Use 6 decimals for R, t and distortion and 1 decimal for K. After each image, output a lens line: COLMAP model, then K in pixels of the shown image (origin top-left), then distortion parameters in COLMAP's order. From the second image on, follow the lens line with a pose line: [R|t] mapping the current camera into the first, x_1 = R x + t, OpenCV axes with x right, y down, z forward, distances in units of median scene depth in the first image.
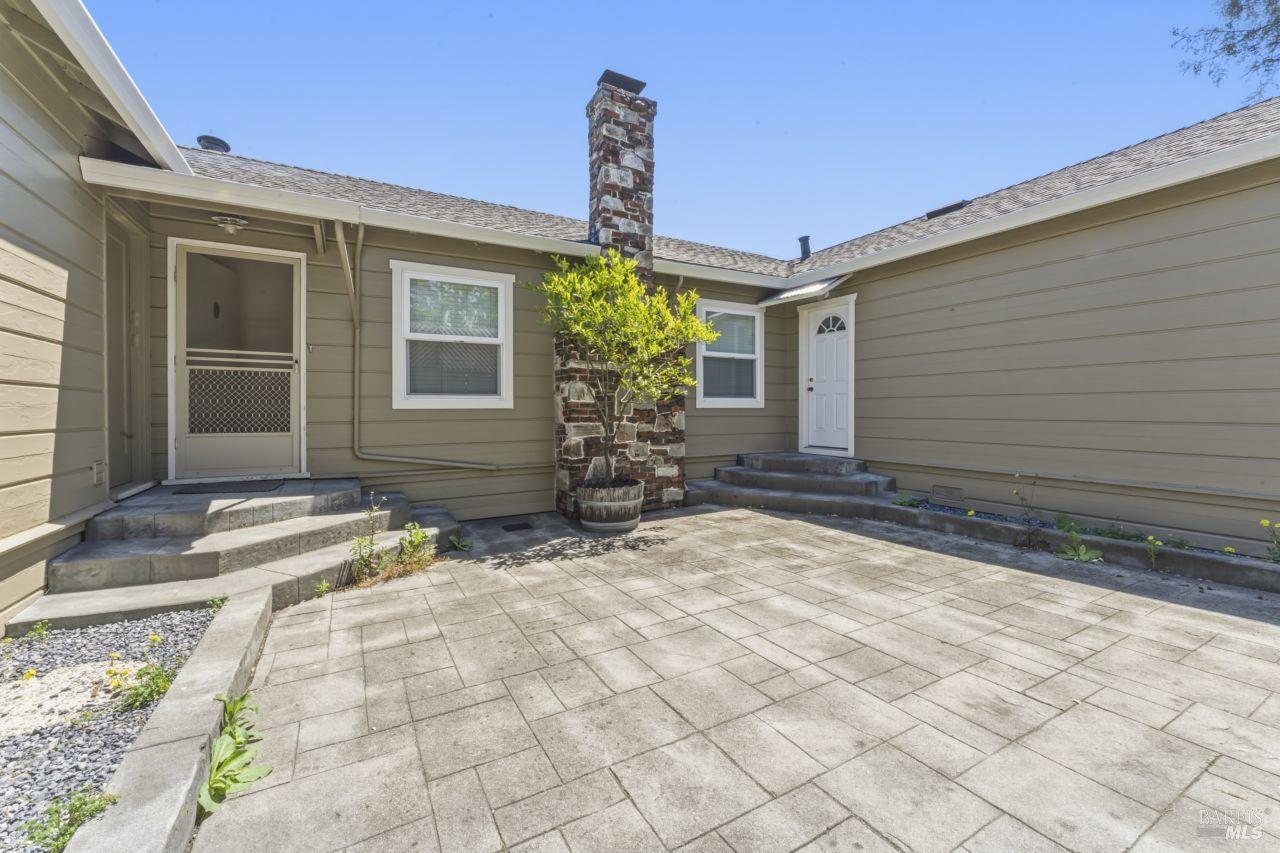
lens RADIAL K [[519.8, 0, 634.3], [0, 519.8, 414.7], [0, 0, 1]] dist [-0.001909, -0.000152]
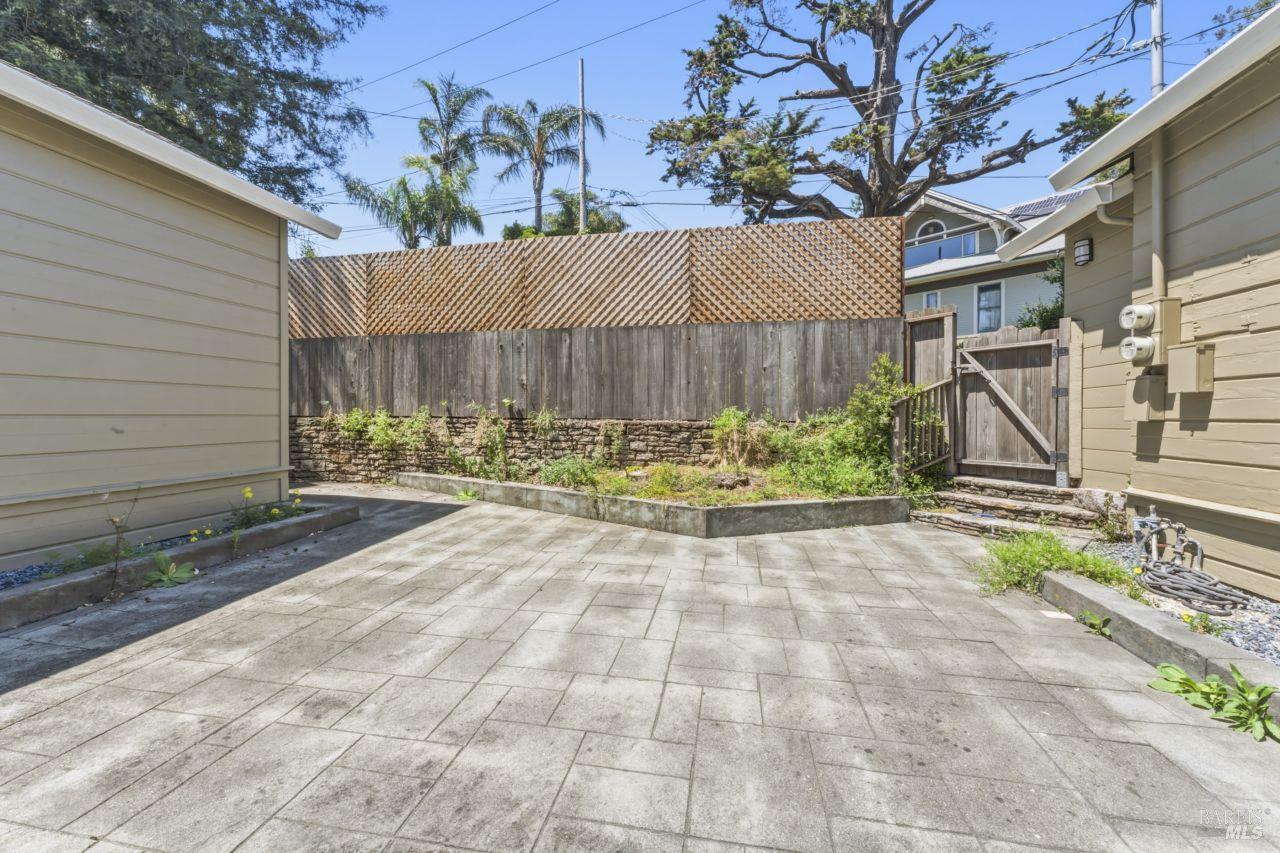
lens RADIAL K [[519.8, 0, 634.3], [0, 519.8, 414.7], [0, 0, 1]] dist [-0.001909, -0.000152]
pose [[-0.768148, -0.002763, 0.640266, -0.295417], [0.001985, 0.999976, 0.006696, 0.013542], [-0.640269, 0.006415, -0.768124, 1.478189]]
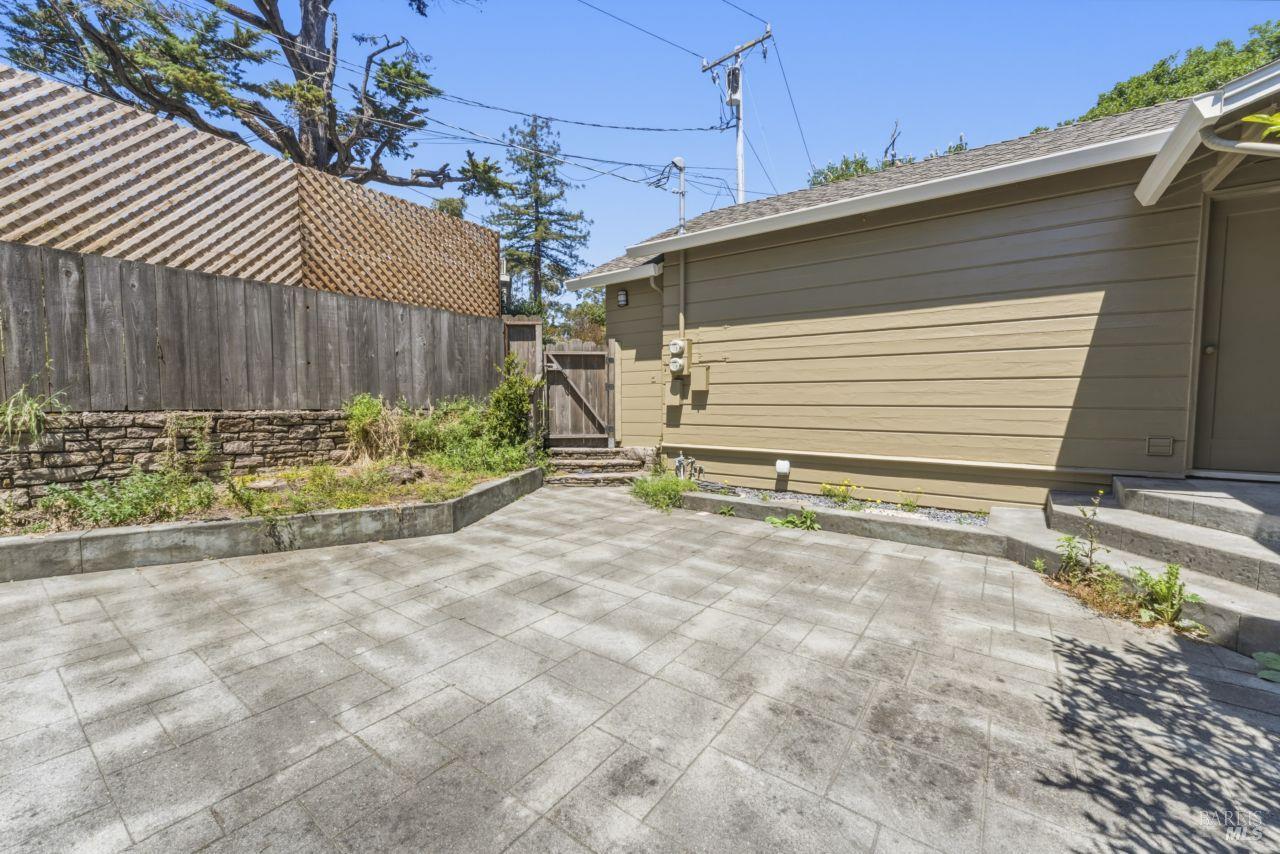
lens RADIAL K [[511.2, 0, 640.0], [0, 511.2, 427.0], [0, 0, 1]] dist [-0.001435, -0.000288]
pose [[-0.905969, 0.021972, -0.422774, 0.571113], [-0.003354, 0.998248, 0.059069, 0.004769], [0.423331, 0.054933, -0.904308, 1.663870]]
